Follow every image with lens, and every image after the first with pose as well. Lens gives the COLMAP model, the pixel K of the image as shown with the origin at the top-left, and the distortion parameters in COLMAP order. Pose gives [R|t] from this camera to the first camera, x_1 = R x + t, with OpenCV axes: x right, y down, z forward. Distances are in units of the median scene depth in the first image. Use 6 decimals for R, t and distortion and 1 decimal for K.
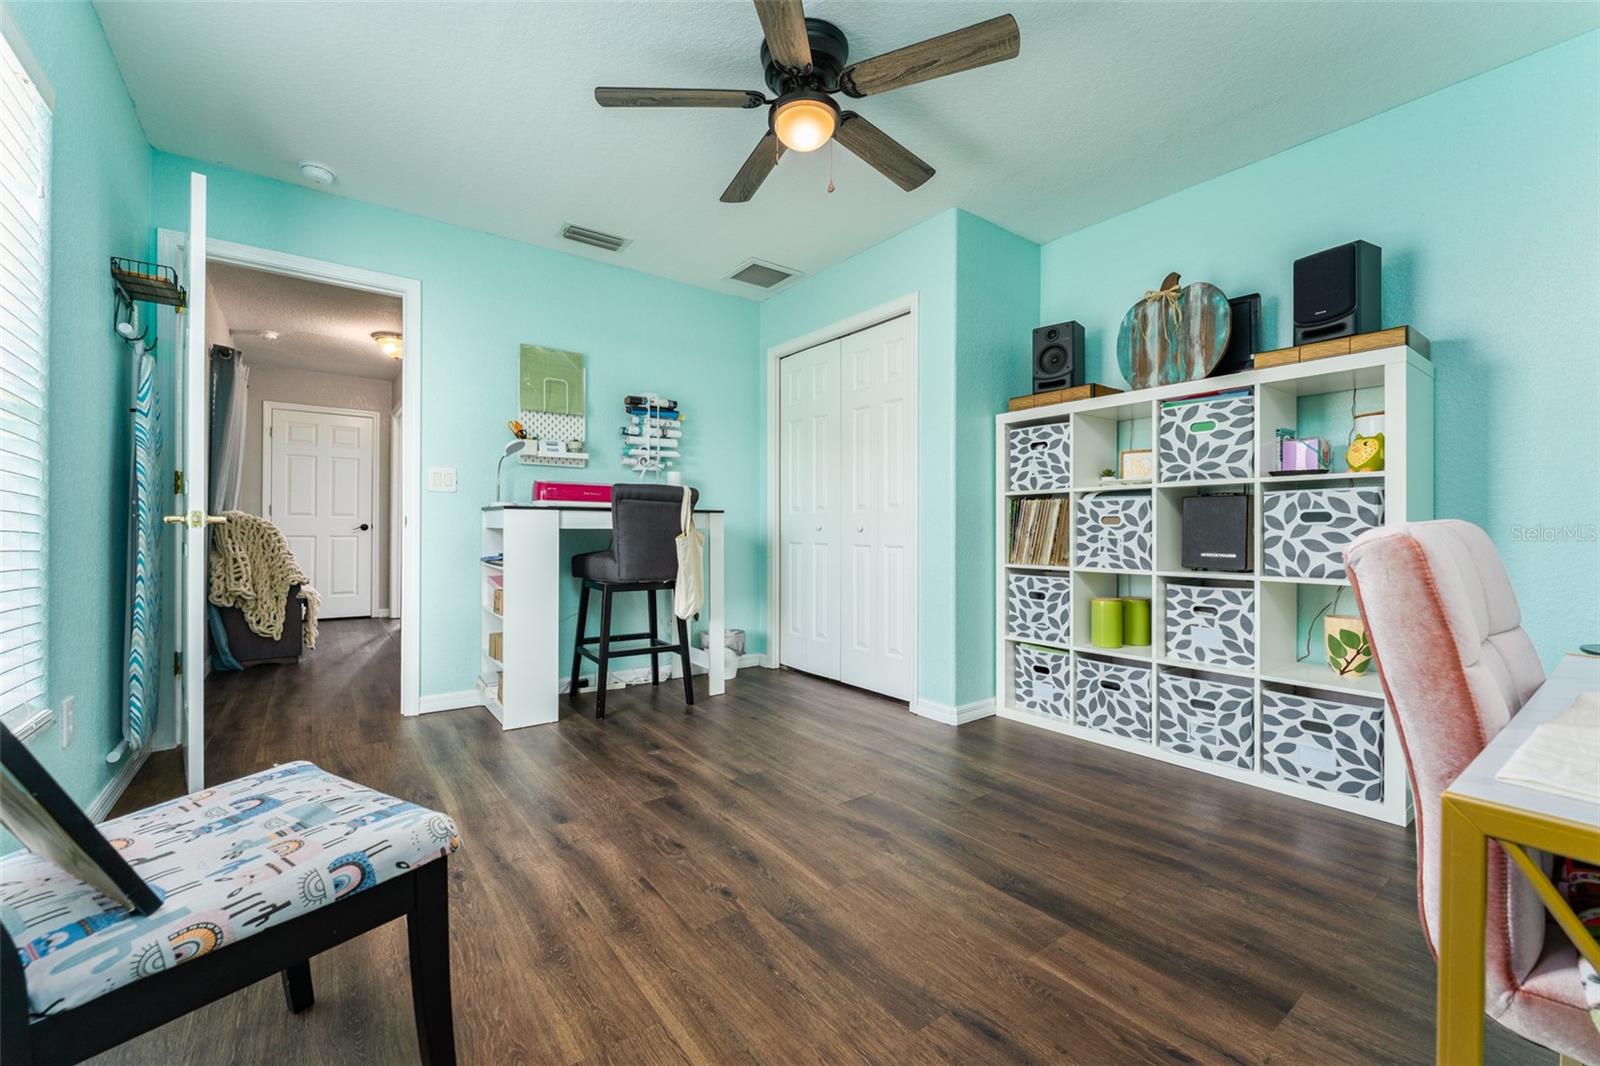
lens RADIAL K [[648.2, 0, 791.2], [0, 648.2, 528.3], [0, 0, 1]] dist [-0.001162, 0.000013]
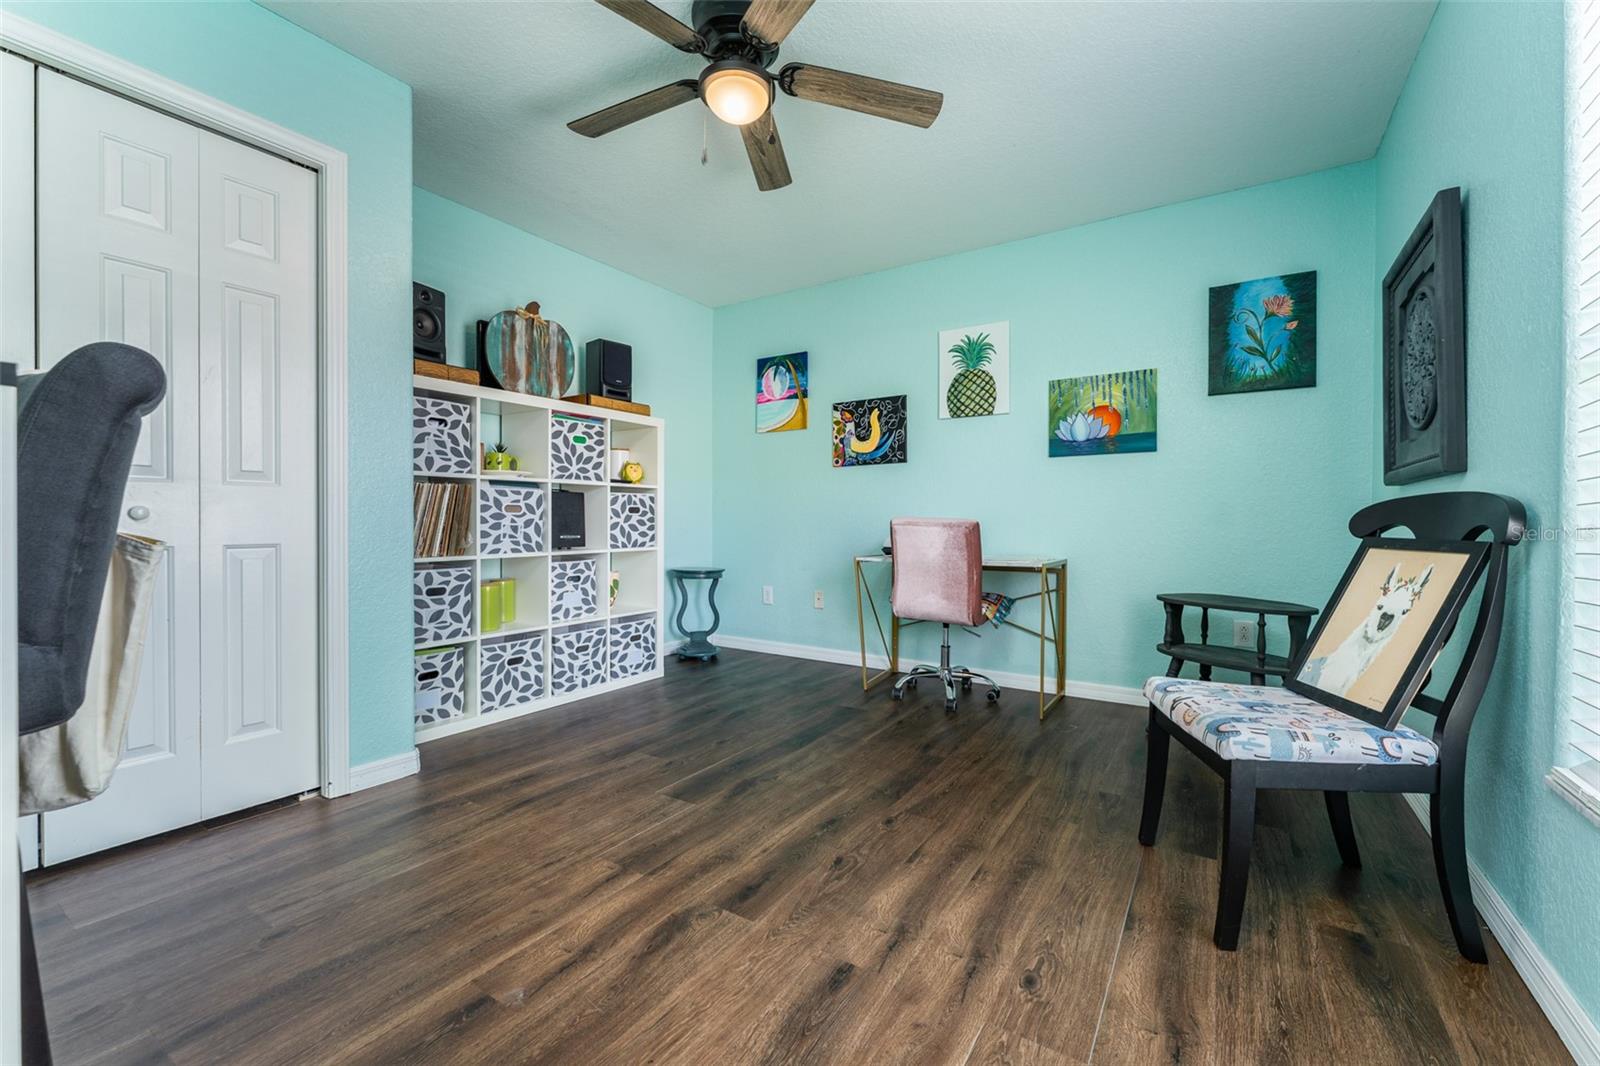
lens RADIAL K [[648.2, 0, 803.1], [0, 648.2, 529.6], [0, 0, 1]] dist [-0.001162, 0.000013]
pose [[-0.352099, -0.019072, 0.935768, -0.746277], [-0.008082, 0.999817, 0.017337, -0.000231], [-0.935928, -0.001458, -0.352189, 1.010938]]
